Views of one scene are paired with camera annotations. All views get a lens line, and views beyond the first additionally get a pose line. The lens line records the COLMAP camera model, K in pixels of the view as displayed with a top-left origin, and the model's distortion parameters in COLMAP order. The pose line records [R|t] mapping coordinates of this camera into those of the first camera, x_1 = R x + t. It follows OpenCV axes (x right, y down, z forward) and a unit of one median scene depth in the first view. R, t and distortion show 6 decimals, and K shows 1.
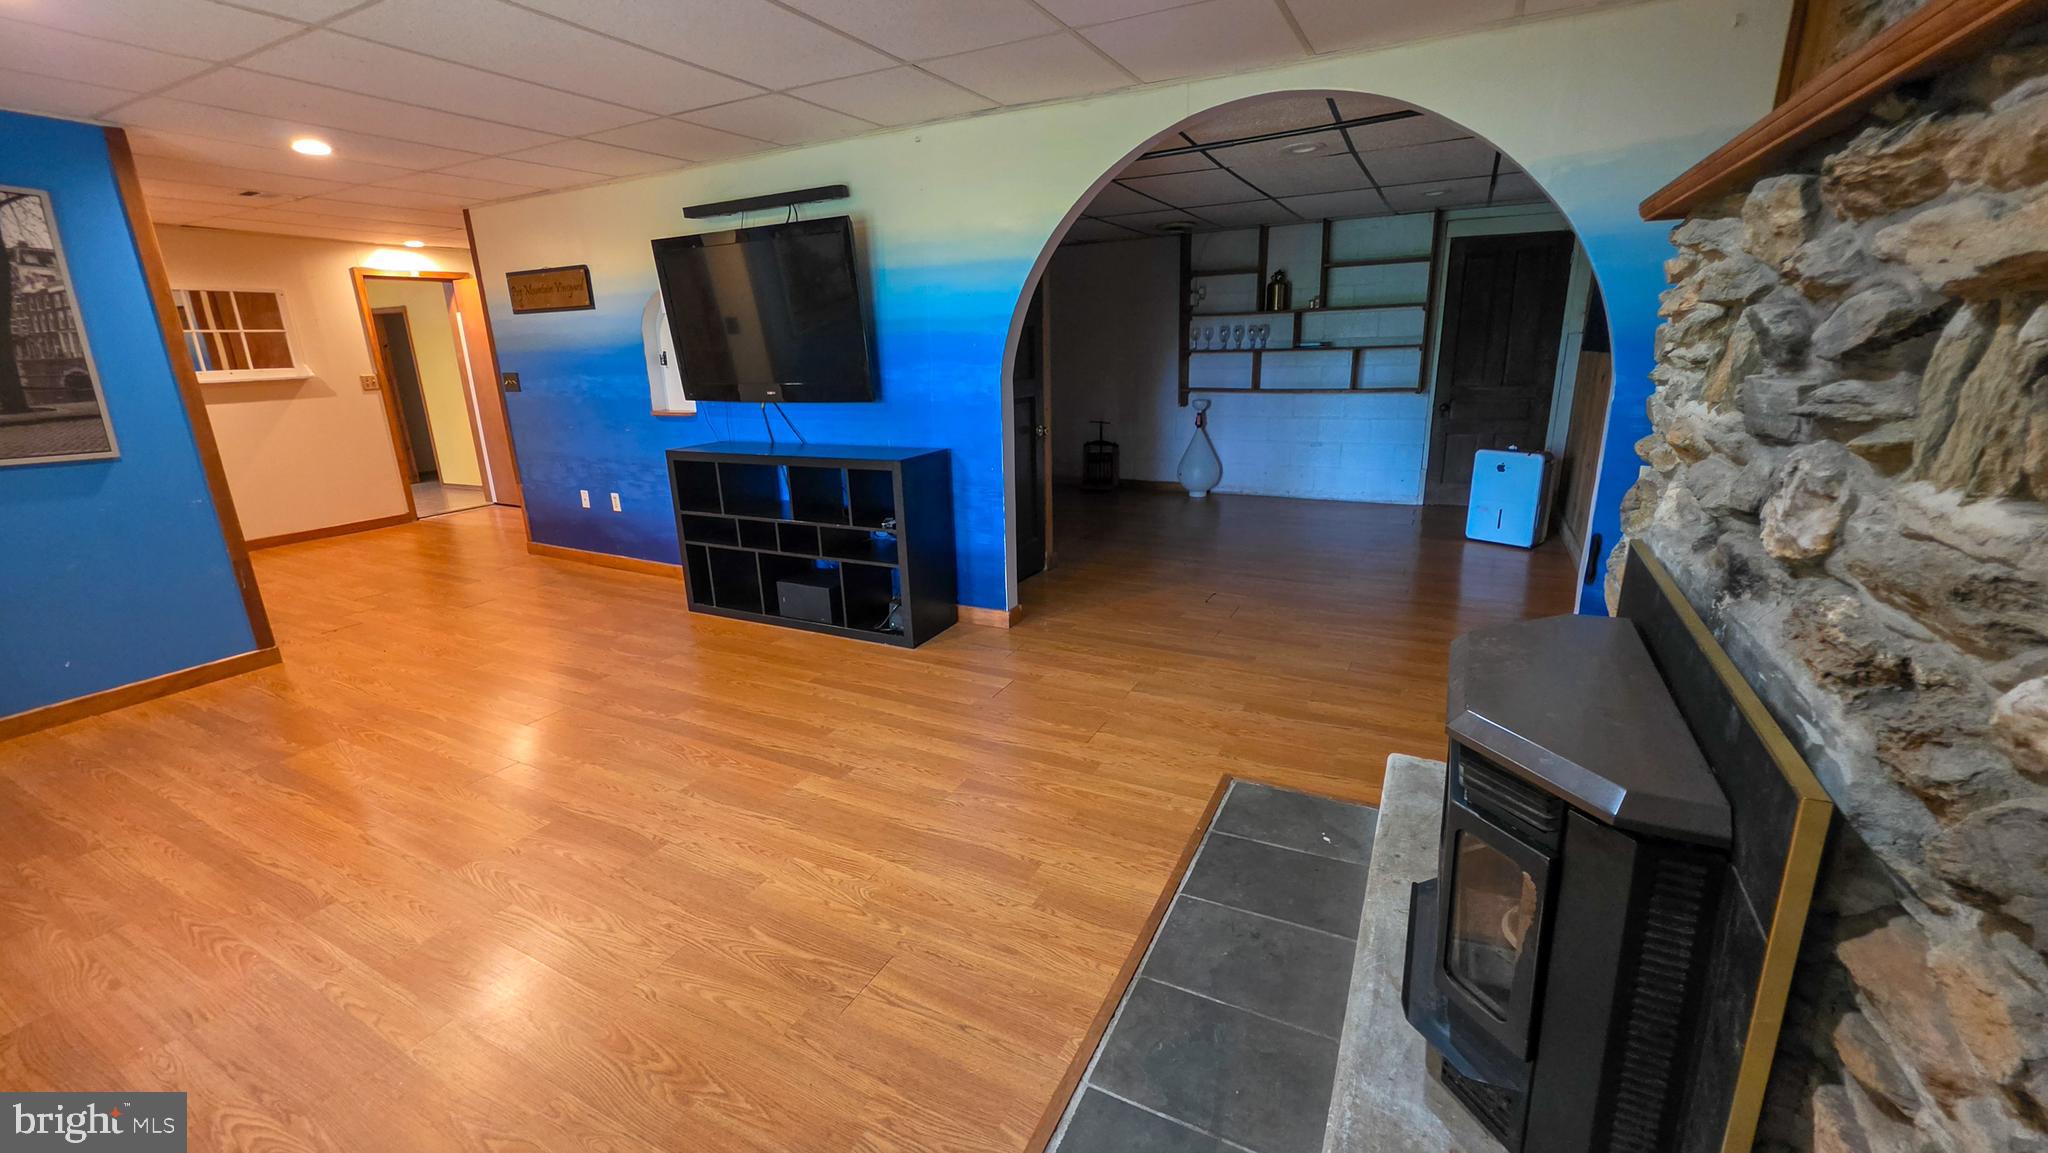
lens RADIAL K [[828.5, 0, 1011.1], [0, 828.5, 577.8], [0, 0, 1]] dist [-0.003606, 0.001478]
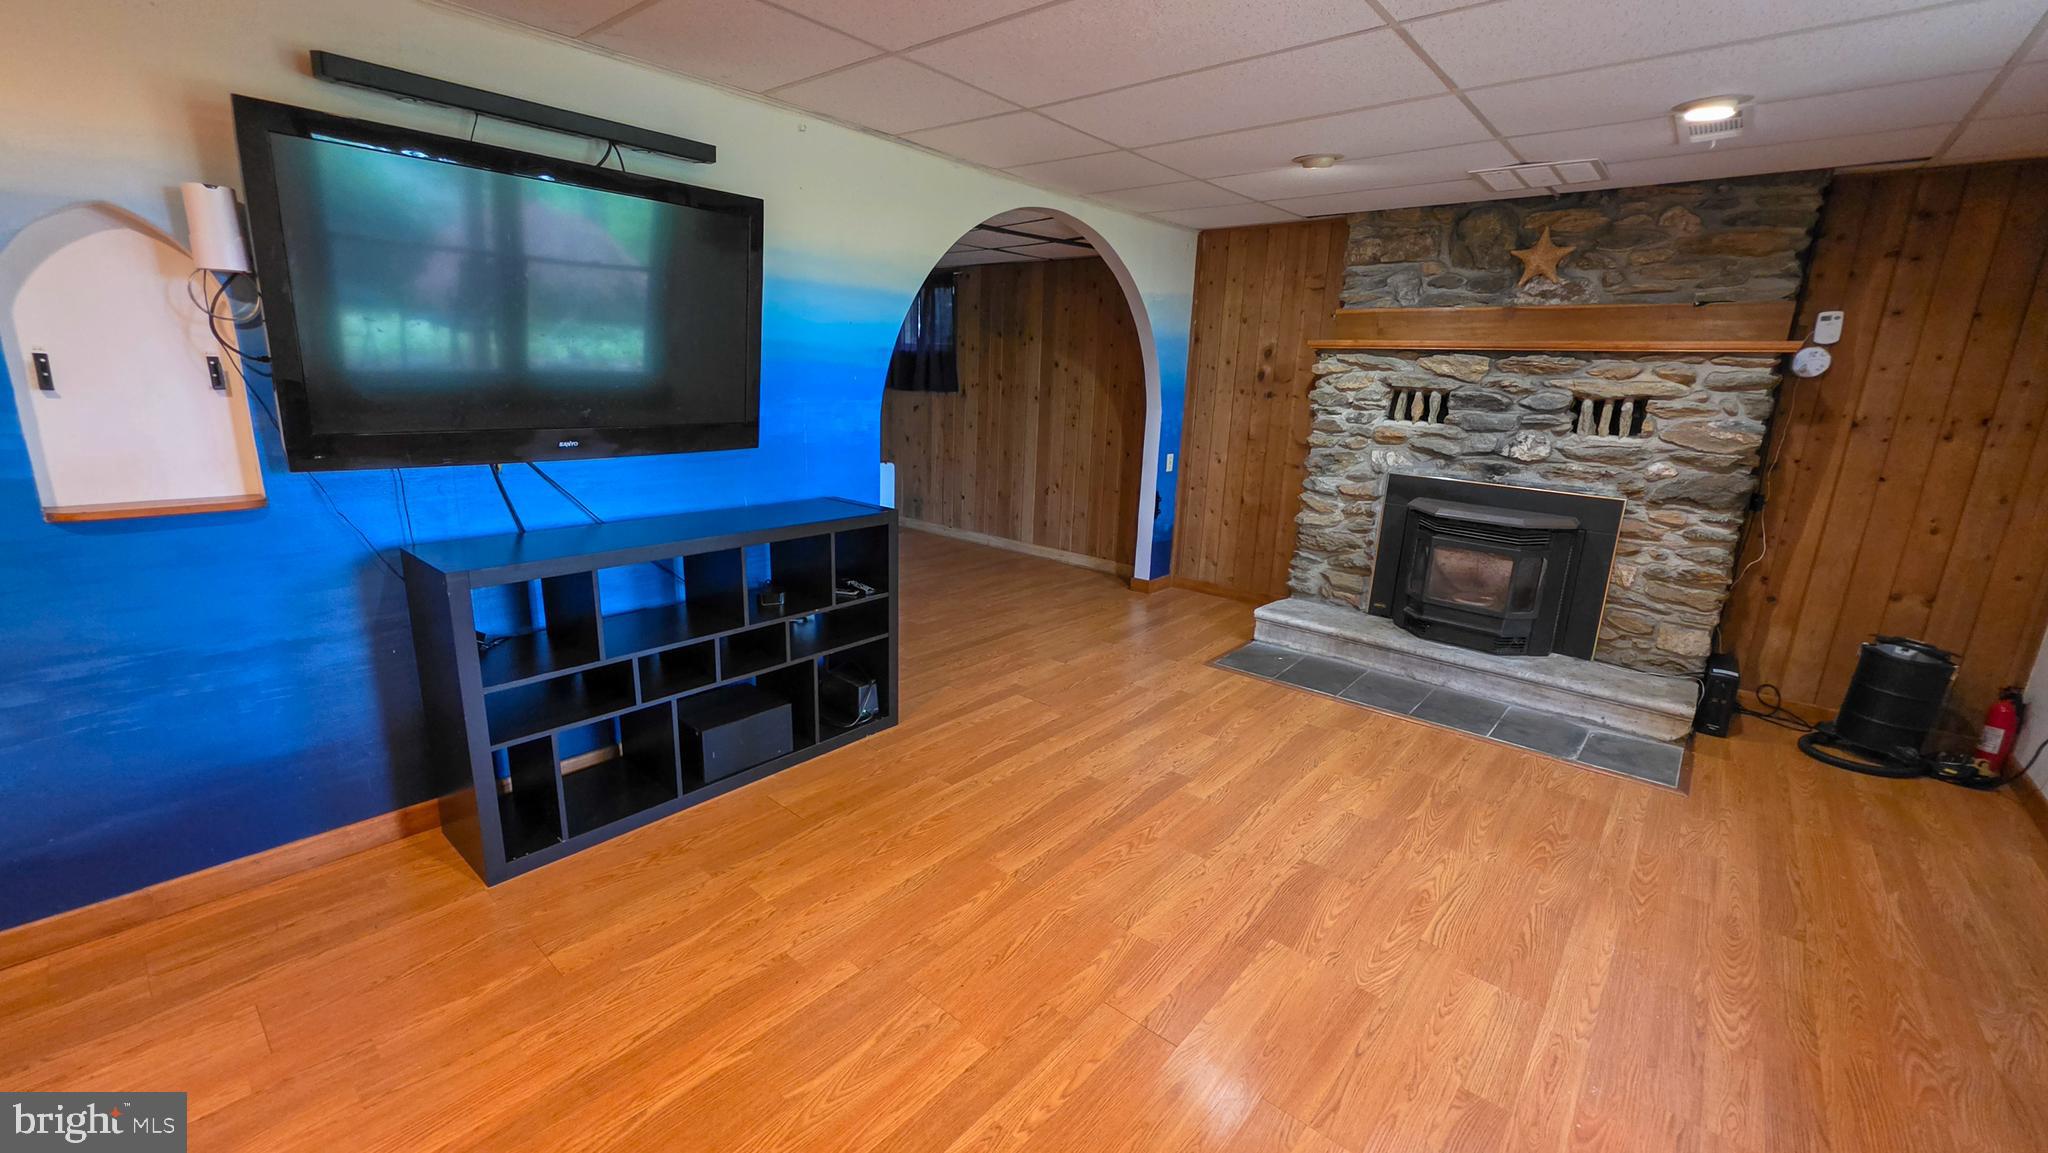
lens RADIAL K [[828.5, 0, 1015.4], [0, 828.5, 574.1], [0, 0, 1]] dist [-0.003606, 0.001478]
pose [[0.213346, -0.197385, 0.956829, -1.050624], [0.227542, 0.962484, 0.147816, -0.196020], [-0.950109, 0.186183, 0.250256, 0.751004]]
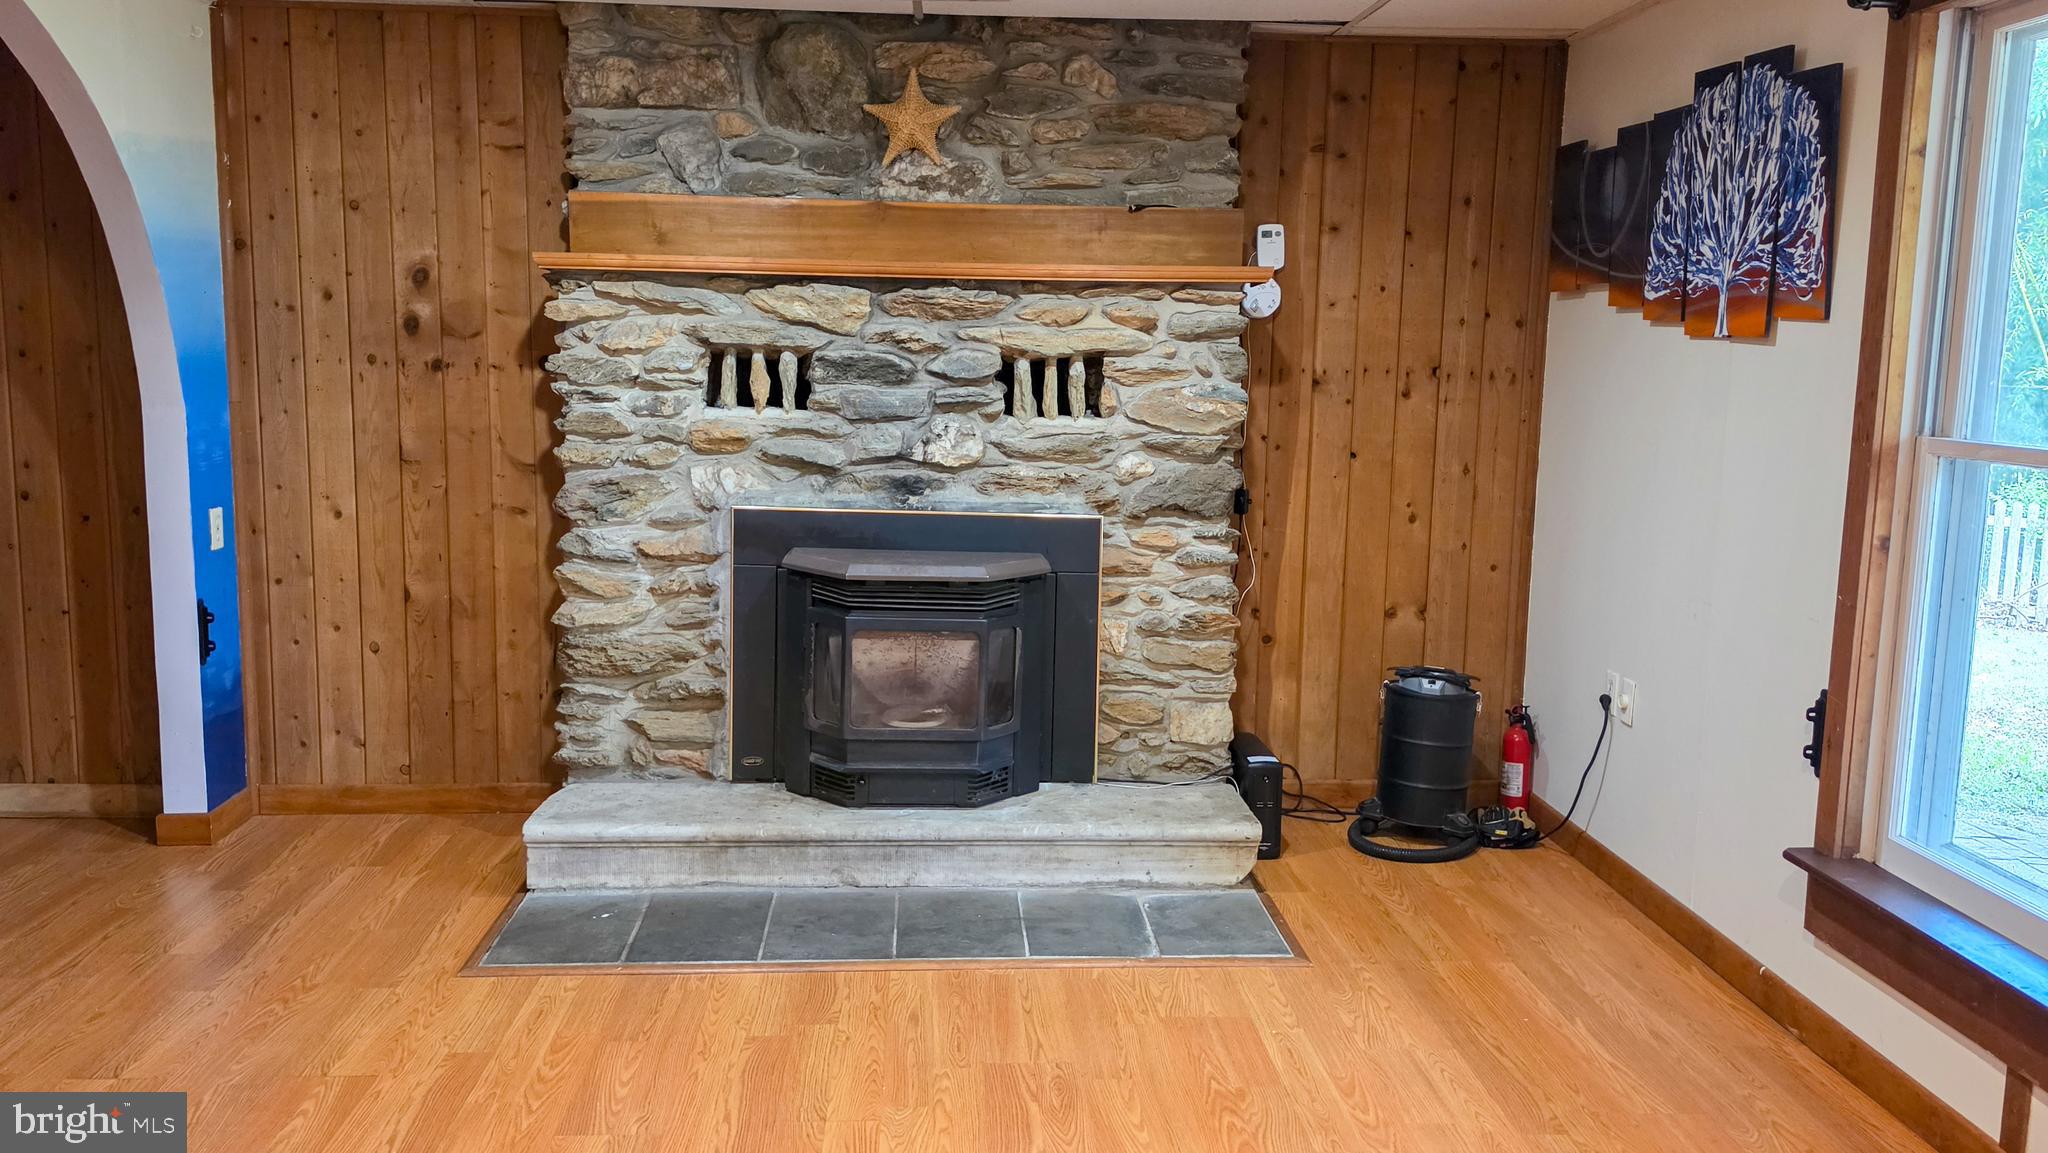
lens RADIAL K [[1649.3, 0, 1023.0], [0, 1649.3, 581.4], [0, 0, 1]] dist [0.081205, -0.034173]
pose [[-0.525934, -0.103672, 0.844184, -0.923449], [0.231318, 0.937695, 0.259269, -0.263242], [-0.818465, 0.331633, -0.469184, 0.950823]]
